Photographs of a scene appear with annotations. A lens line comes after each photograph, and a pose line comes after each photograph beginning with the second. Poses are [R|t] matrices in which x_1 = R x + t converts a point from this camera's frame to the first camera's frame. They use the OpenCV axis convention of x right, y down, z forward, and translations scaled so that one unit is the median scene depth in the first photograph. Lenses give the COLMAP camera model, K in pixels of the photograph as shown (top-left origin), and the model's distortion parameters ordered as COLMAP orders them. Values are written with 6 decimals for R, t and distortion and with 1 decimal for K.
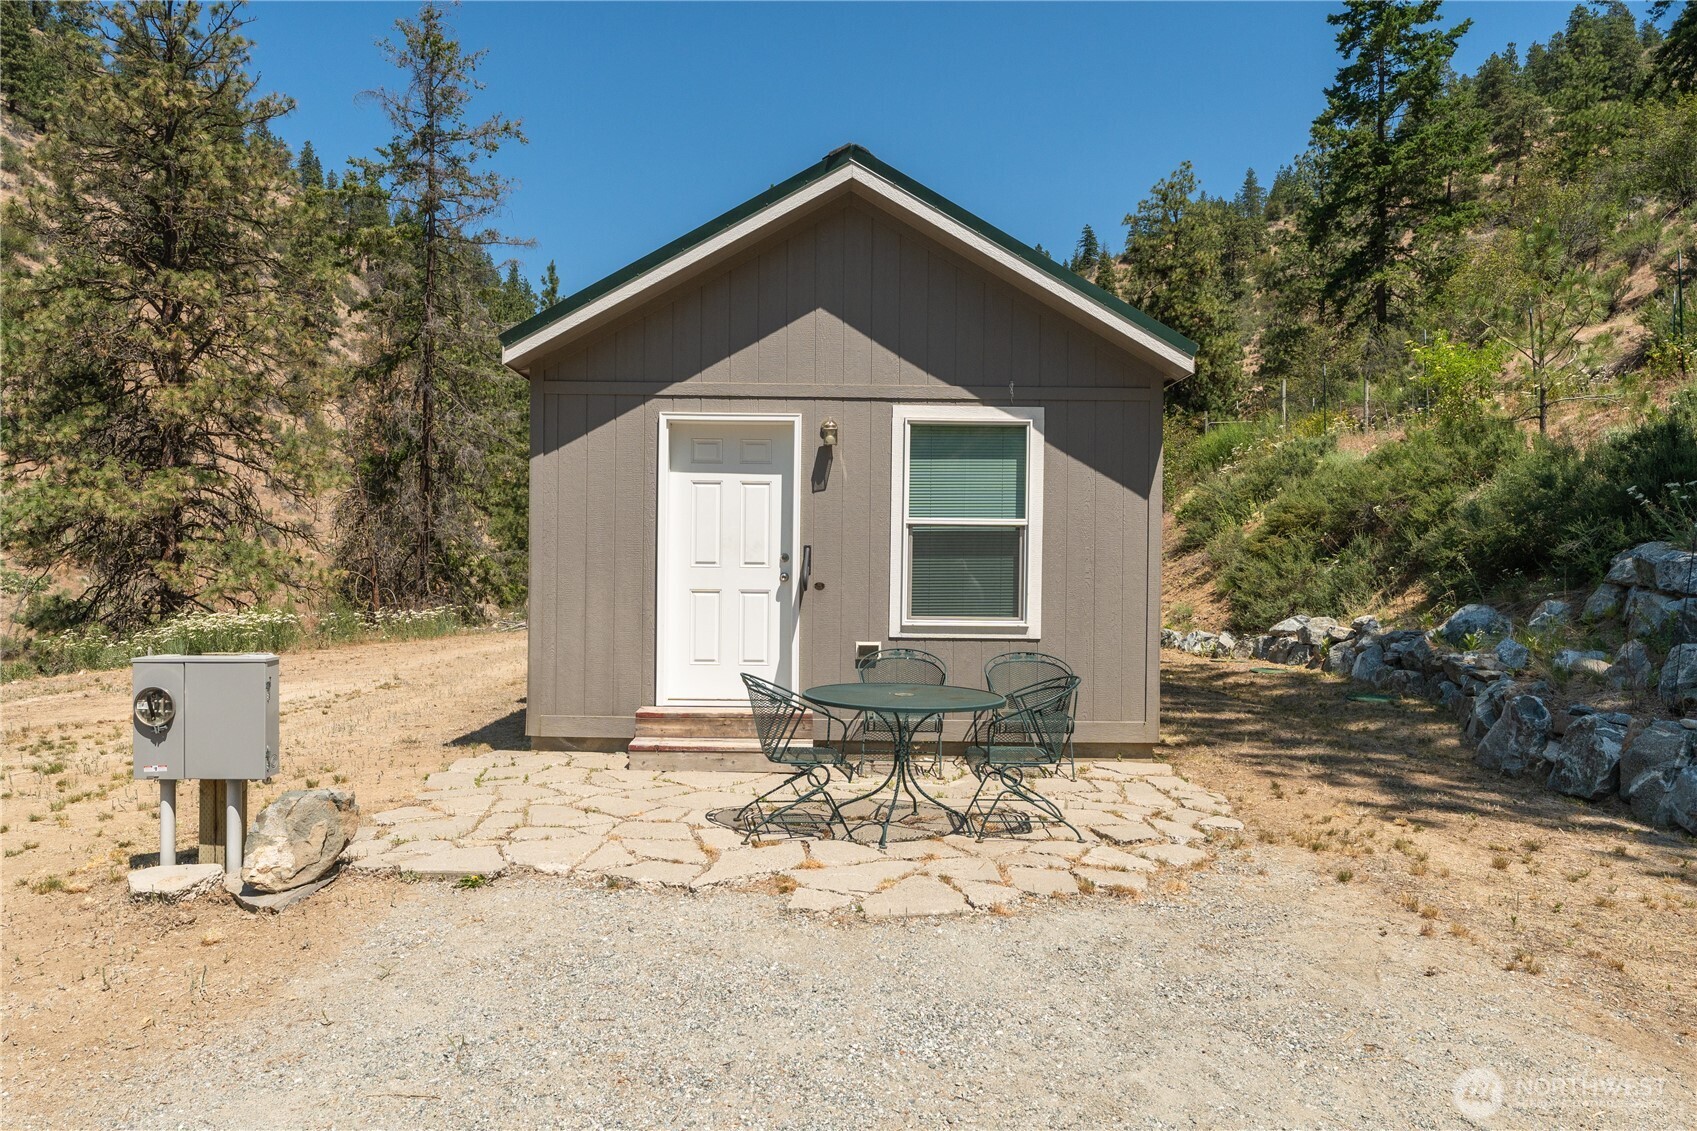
lens RADIAL K [[1136.3, 0, 847.7], [0, 1136.3, 568.3], [0, 0, 1]] dist [0.003824, -0.001787]
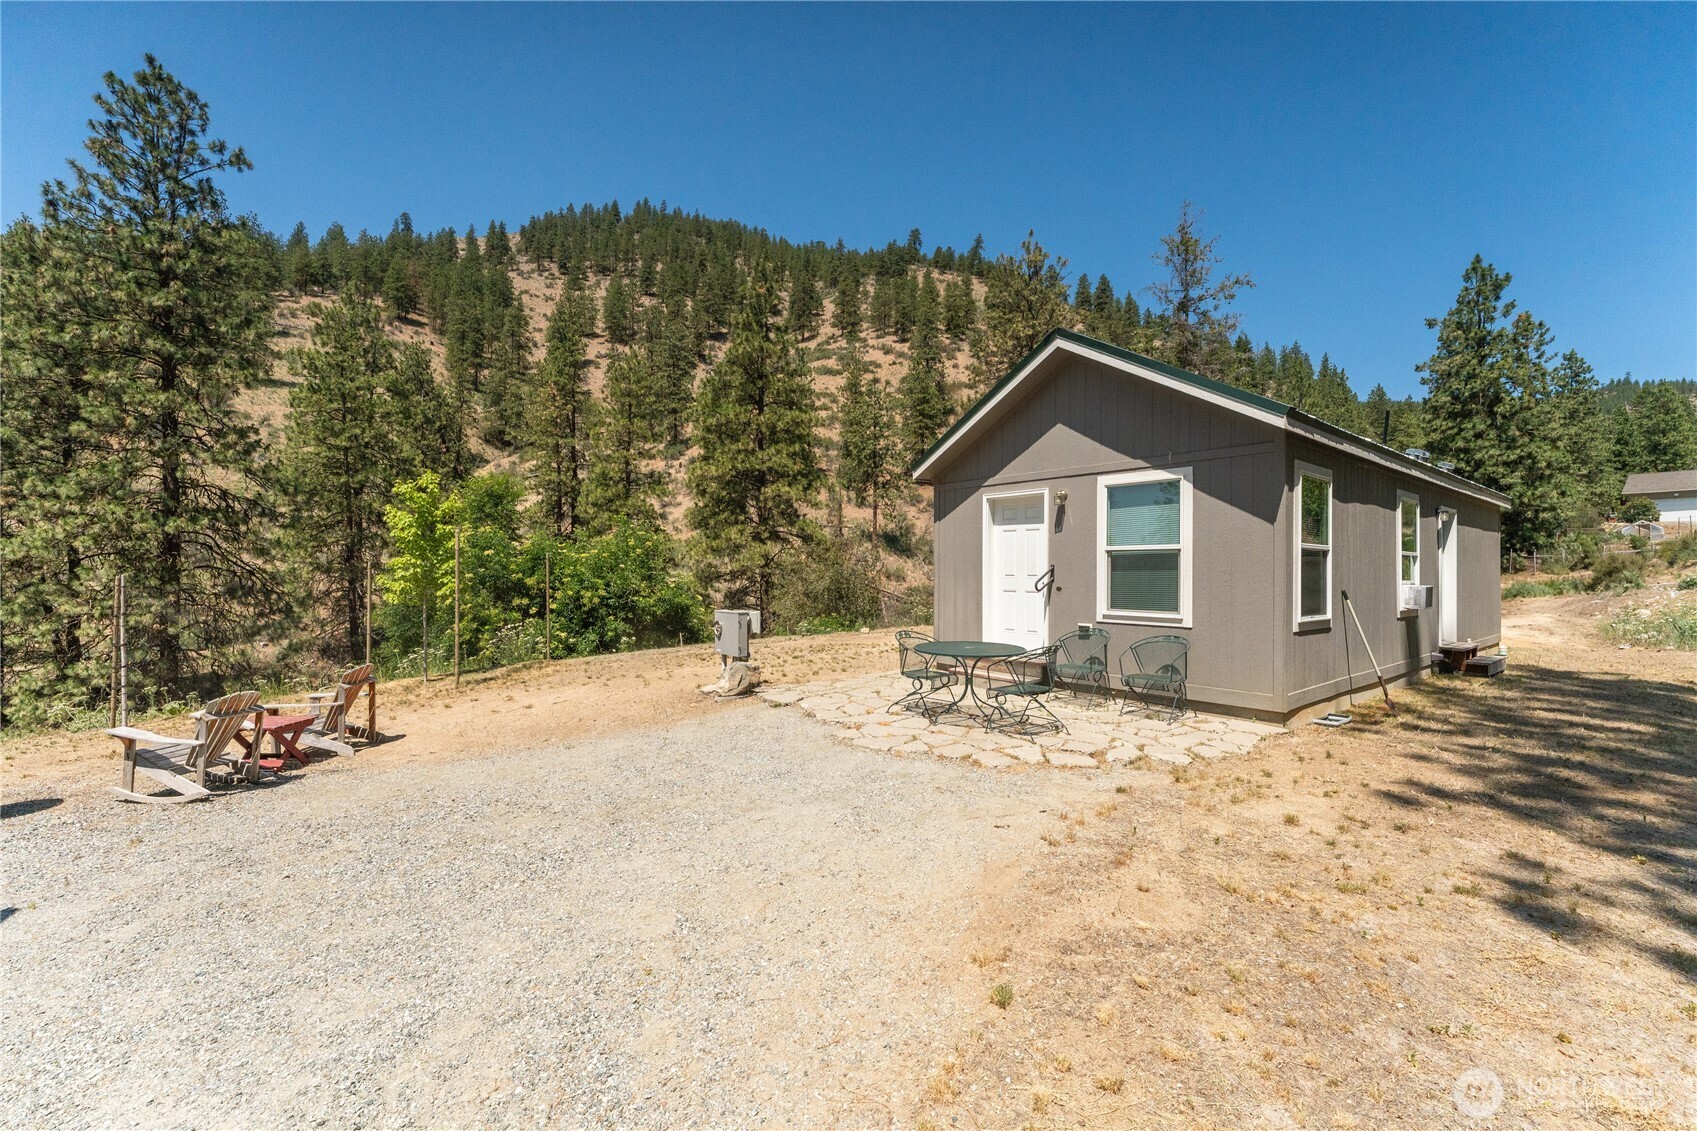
lens RADIAL K [[716.6, 0, 840.1], [0, 716.6, 568.8], [0, 0, 1]] dist [0.003191, 0.000239]
pose [[0.606978, -0.012156, -0.794626, 0.621278], [0.002656, 0.999908, -0.013268, -0.001018], [0.794714, 0.005943, 0.606955, 0.098353]]
